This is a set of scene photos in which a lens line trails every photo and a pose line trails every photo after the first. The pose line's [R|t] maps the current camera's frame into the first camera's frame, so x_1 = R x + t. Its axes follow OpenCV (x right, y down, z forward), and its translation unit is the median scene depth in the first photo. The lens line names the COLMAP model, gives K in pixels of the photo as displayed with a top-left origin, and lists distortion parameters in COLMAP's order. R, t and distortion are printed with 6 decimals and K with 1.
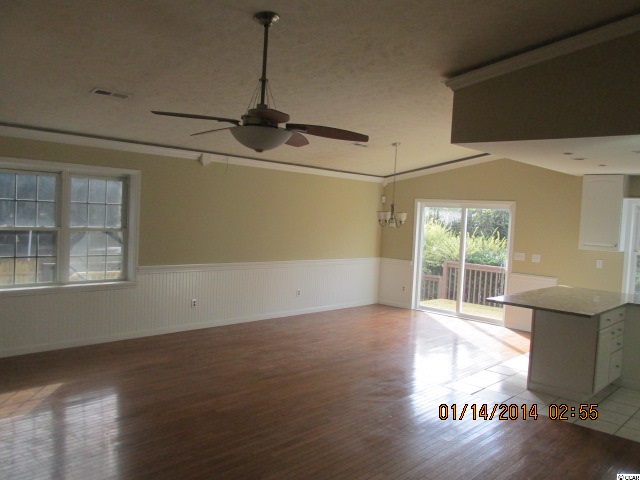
lens RADIAL K [[530.9, 0, 320.8], [0, 530.9, 239.4], [0, 0, 1]] dist [-0.034110, 0.028035]
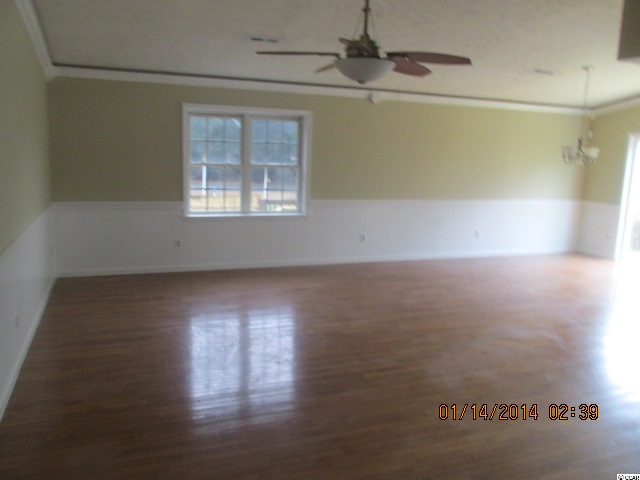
lens RADIAL K [[530.9, 0, 322.5], [0, 530.9, 238.0], [0, 0, 1]] dist [-0.034110, 0.028035]
pose [[0.900017, 0.057221, -0.432082, 0.172559], [-0.013261, 0.994481, 0.104077, 0.015564], [0.435653, -0.087941, 0.895808, 0.022611]]
